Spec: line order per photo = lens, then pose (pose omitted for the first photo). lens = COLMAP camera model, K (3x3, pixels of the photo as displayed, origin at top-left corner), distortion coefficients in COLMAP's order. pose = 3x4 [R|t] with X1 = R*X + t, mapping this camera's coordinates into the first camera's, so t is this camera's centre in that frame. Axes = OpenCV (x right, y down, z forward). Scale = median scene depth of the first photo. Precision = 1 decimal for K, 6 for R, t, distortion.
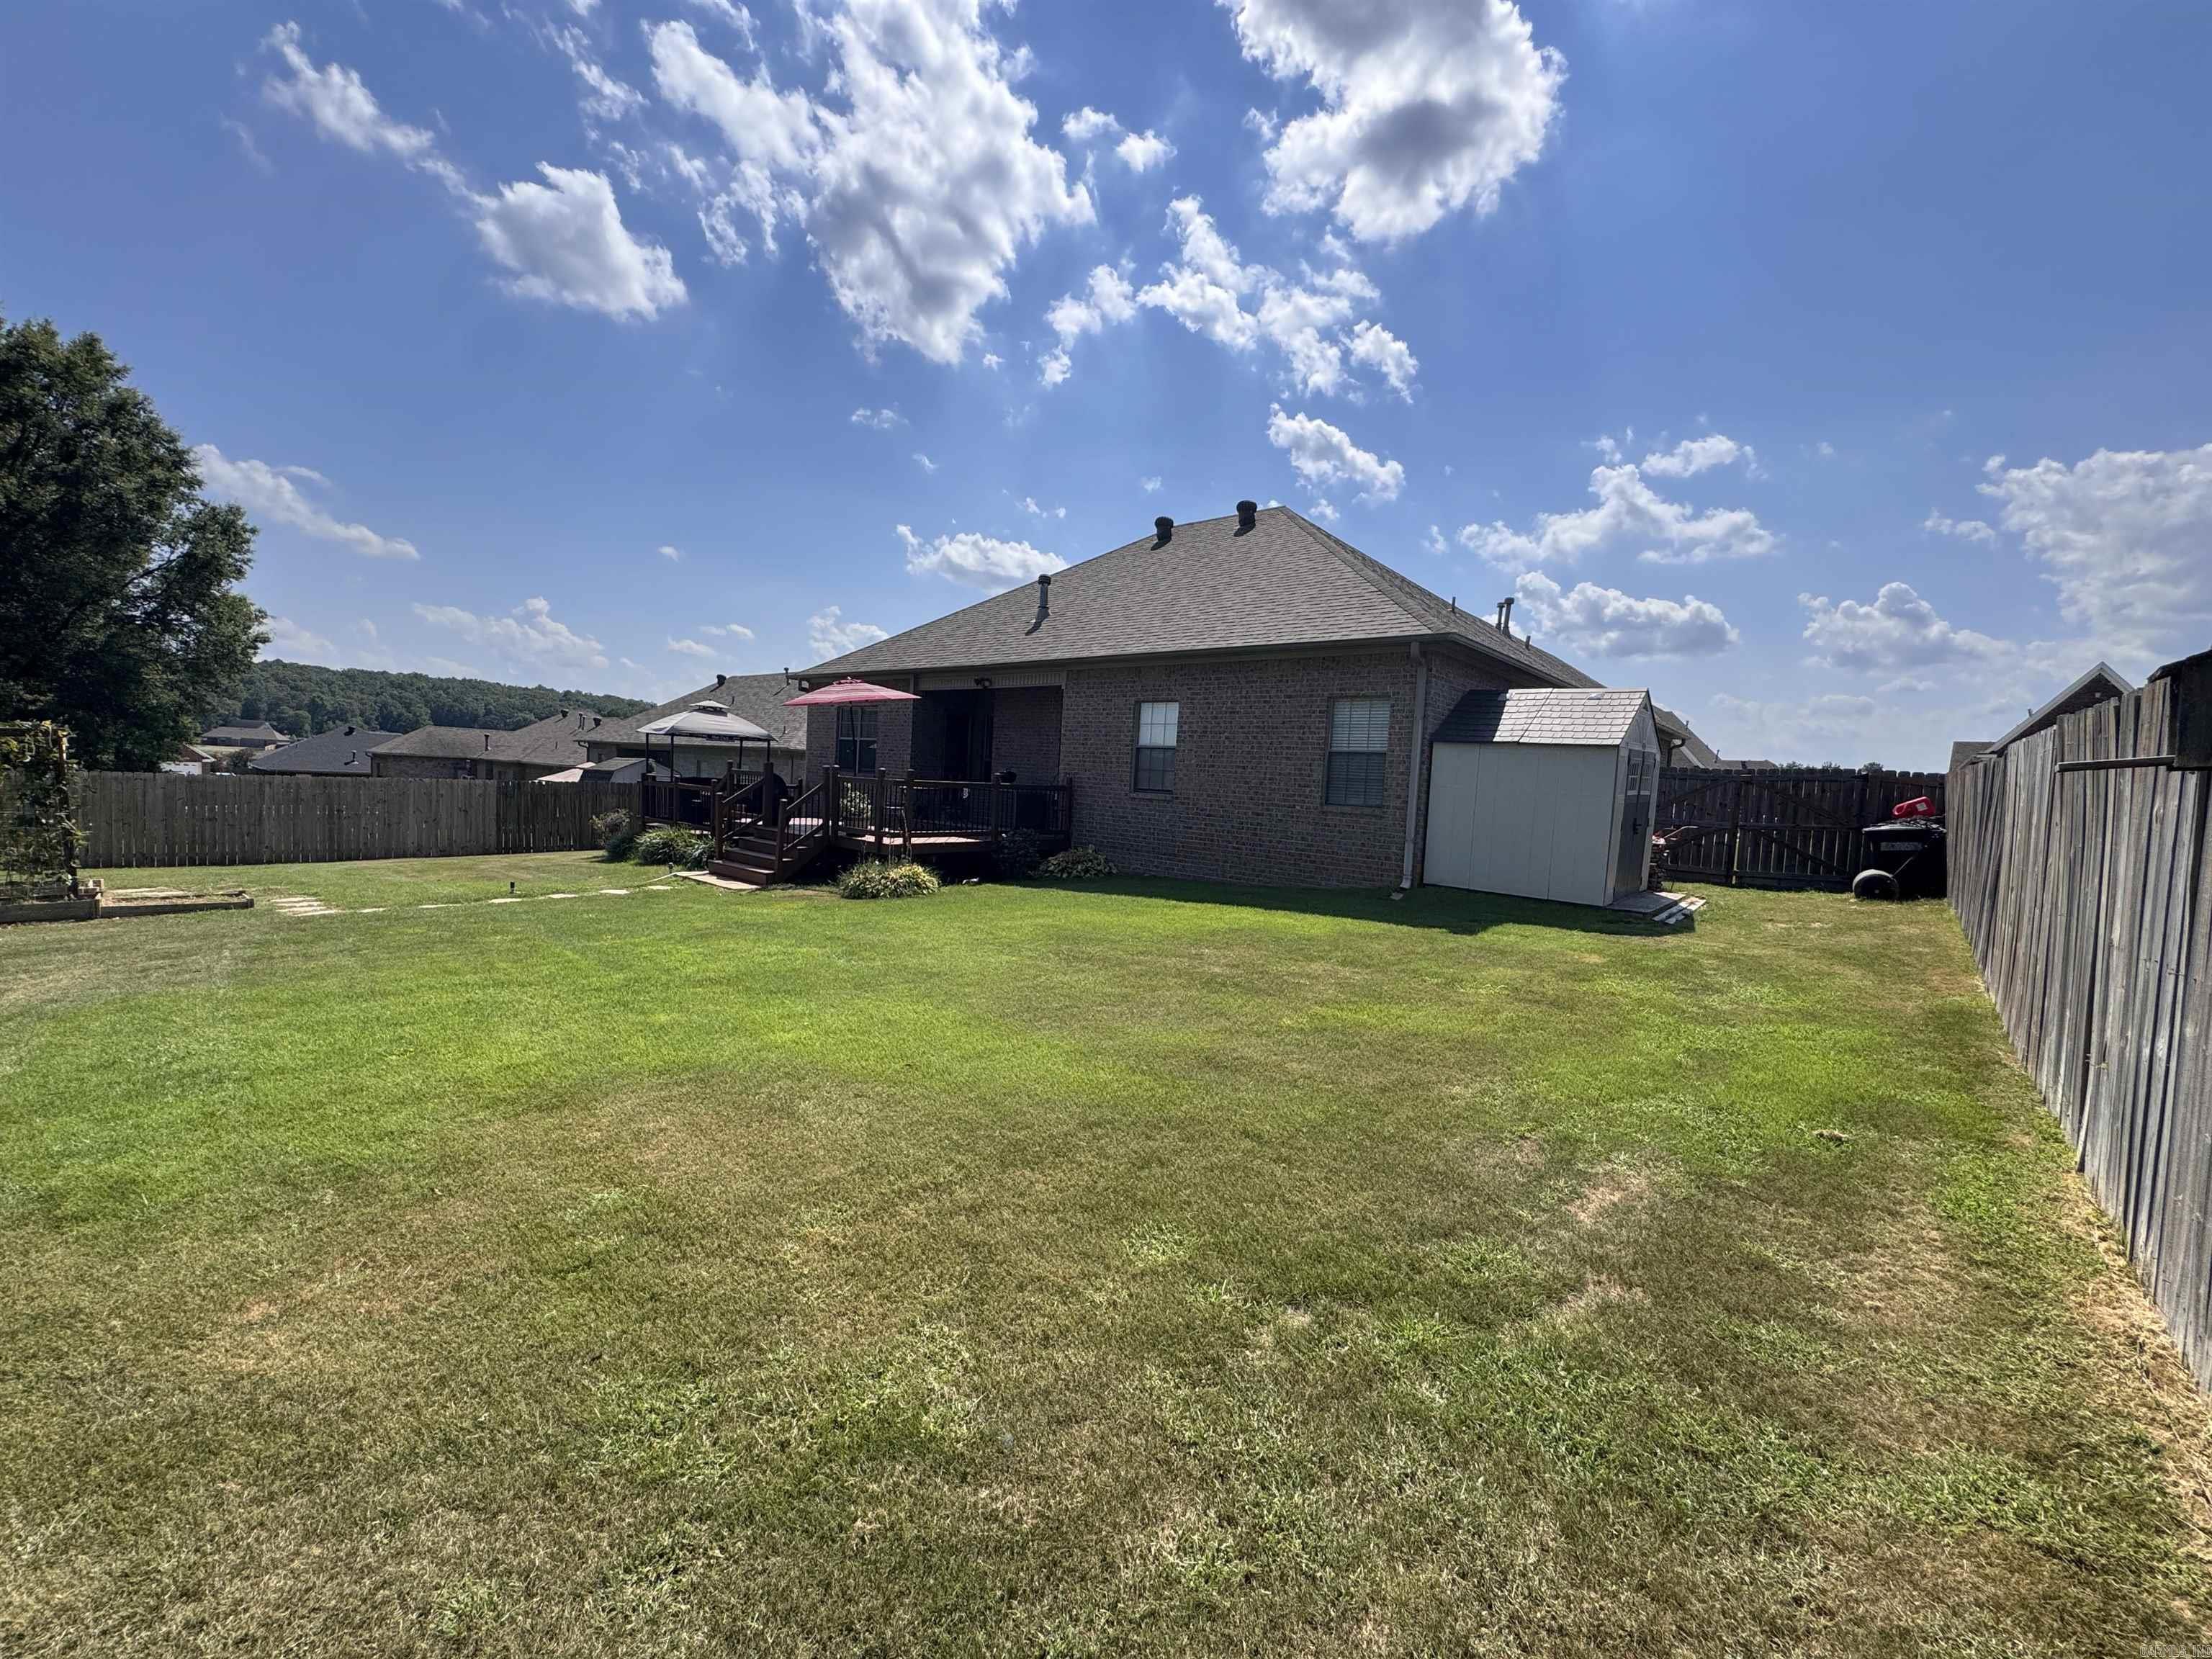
lens RADIAL K [[884.3, 0, 1106.7], [0, 884.3, 827.8], [0, 0, 1]] dist [-0.003877, 0.000561]
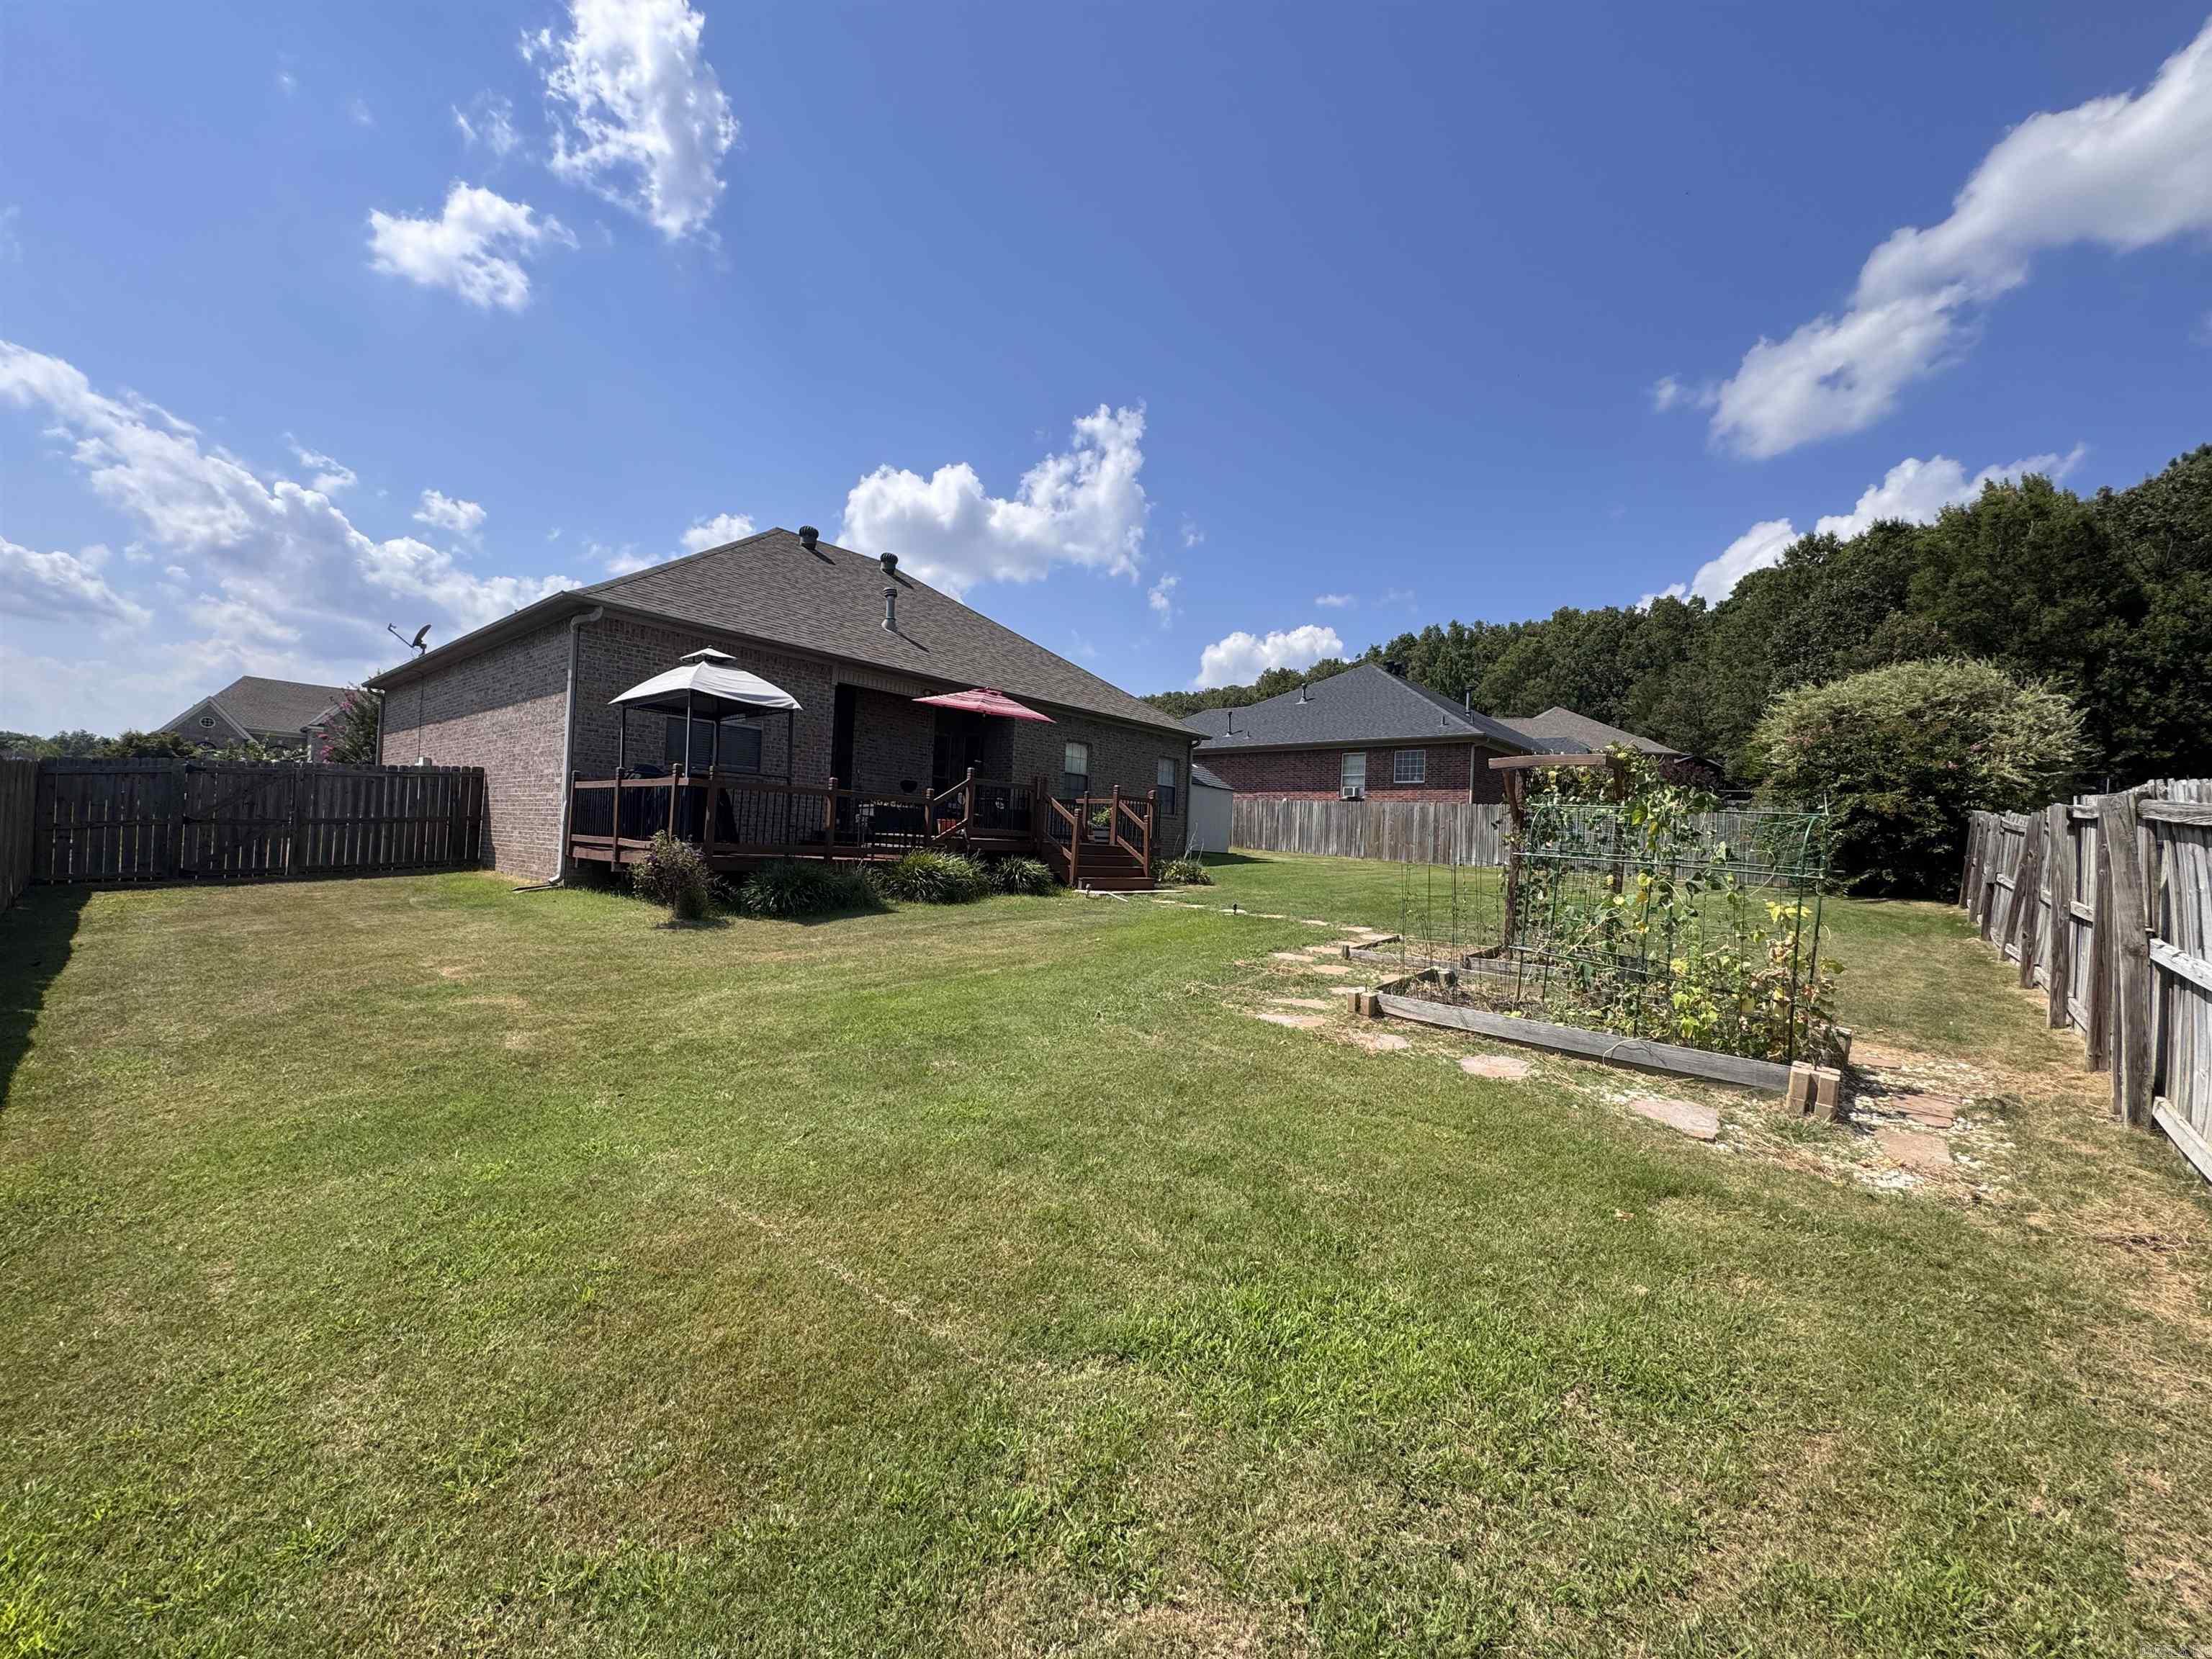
lens RADIAL K [[896.1, 0, 1116.3], [0, 896.1, 837.0], [0, 0, 1]] dist [0.001410, 0.000275]
pose [[0.012804, -0.045031, 0.998904, -1.445092], [0.006192, 0.998970, 0.044954, -0.054535], [-0.999899, 0.005610, 0.013070, 0.938010]]
